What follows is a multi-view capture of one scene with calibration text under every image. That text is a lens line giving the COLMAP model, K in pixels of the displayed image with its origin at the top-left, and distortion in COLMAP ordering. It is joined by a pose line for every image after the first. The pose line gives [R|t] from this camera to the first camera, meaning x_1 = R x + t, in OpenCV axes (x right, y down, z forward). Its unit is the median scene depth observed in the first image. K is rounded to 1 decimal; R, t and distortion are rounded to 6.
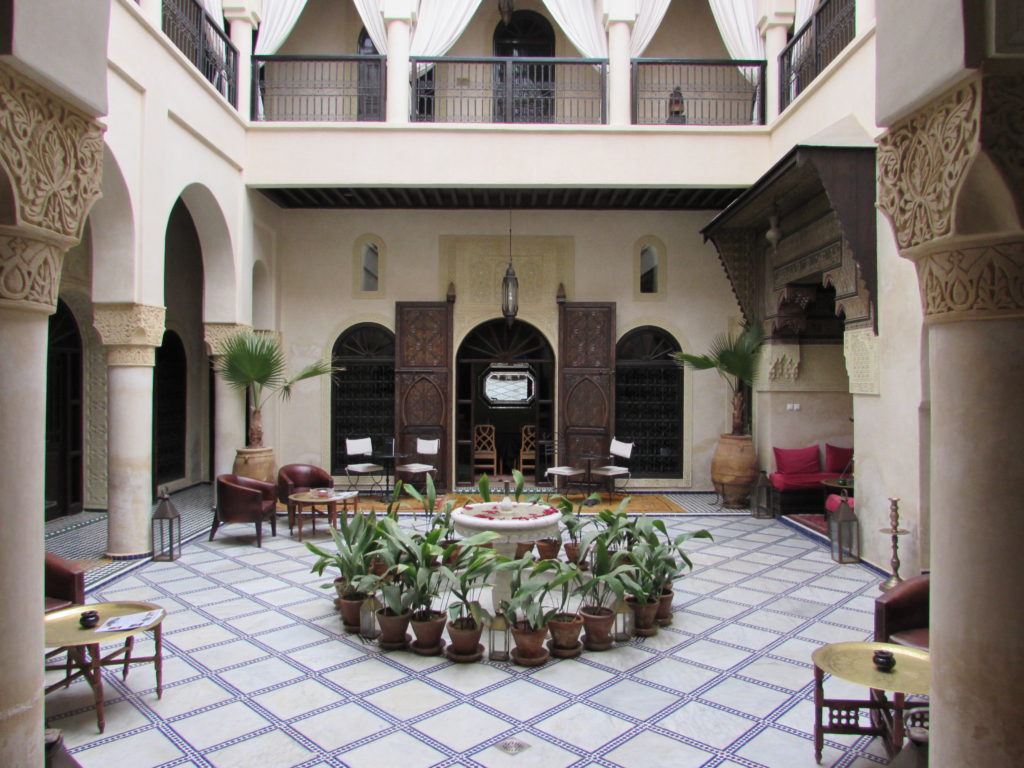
lens RADIAL K [[726.6, 0, 508.4], [0, 726.6, 386.1], [0, 0, 1]] dist [-0.036468, 0.014611]
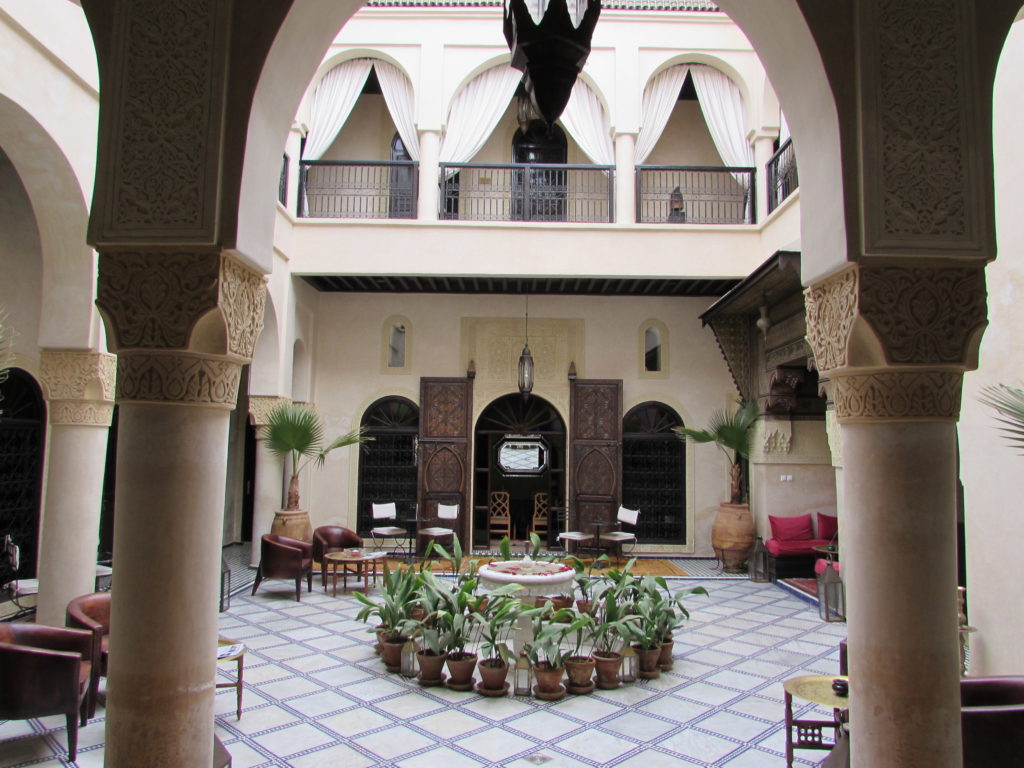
lens RADIAL K [[726.6, 0, 506.8], [0, 726.6, 385.1], [0, 0, 1]] dist [-0.036468, 0.014611]
pose [[0.999877, 0.009813, -0.012210, -0.013923], [-0.010910, 0.995580, -0.093285, -0.004529], [0.011241, 0.093407, 0.995565, -0.097206]]
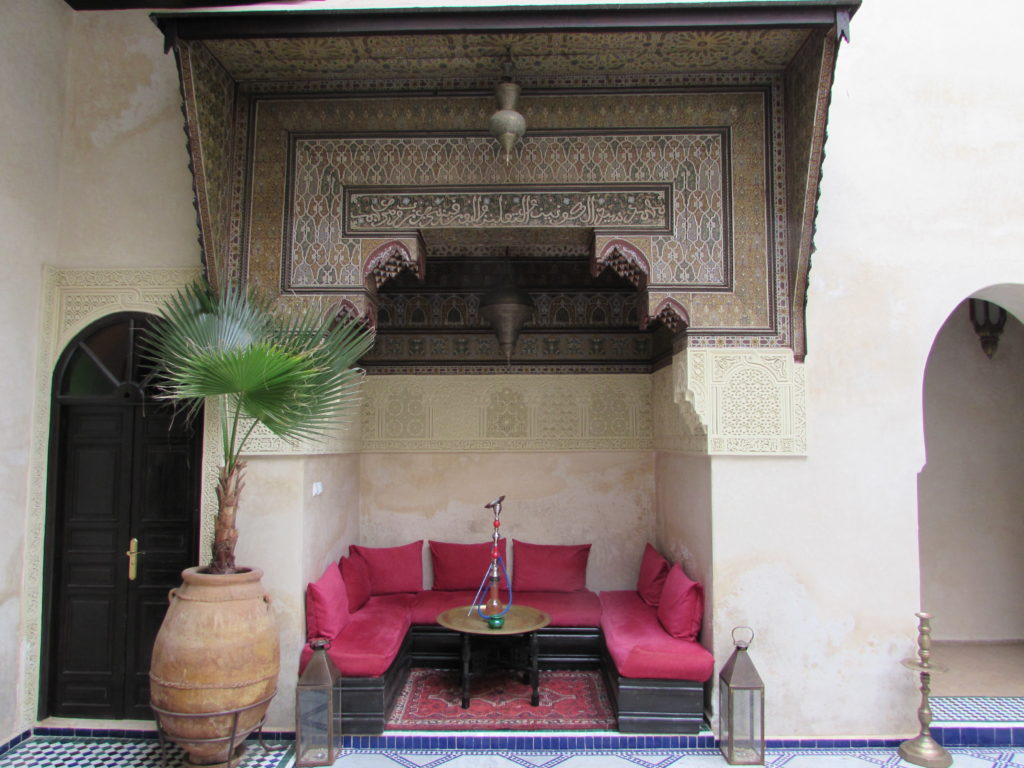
lens RADIAL K [[726.6, 0, 514.6], [0, 726.6, 382.1], [0, 0, 1]] dist [-0.036468, 0.014611]
pose [[-0.009478, 0.081104, 0.996661, -0.081578], [0.002123, 0.996705, -0.081087, -0.001502], [-0.999953, 0.001348, -0.009619, 0.873941]]
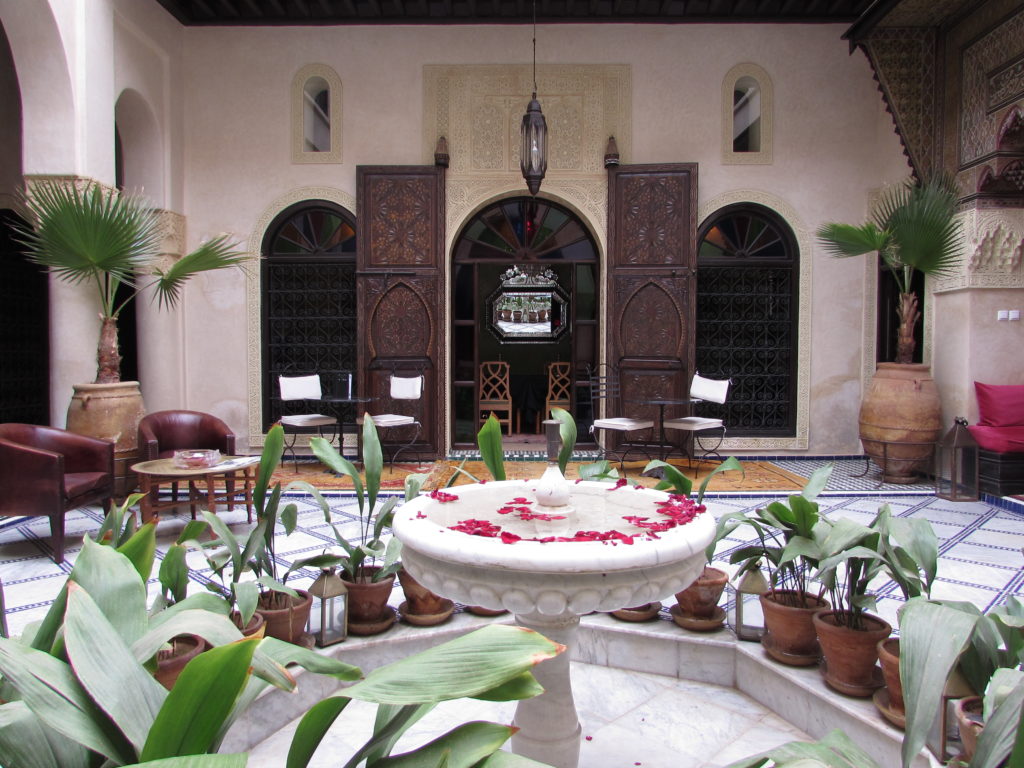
lens RADIAL K [[726.6, 0, 510.2], [0, 726.6, 386.0], [0, 0, 1]] dist [-0.036468, 0.014611]
pose [[0.999905, -0.002428, -0.013591, -0.011001], [0.003029, 0.999012, 0.044335, 0.059769], [0.013470, -0.044372, 0.998924, 0.397395]]
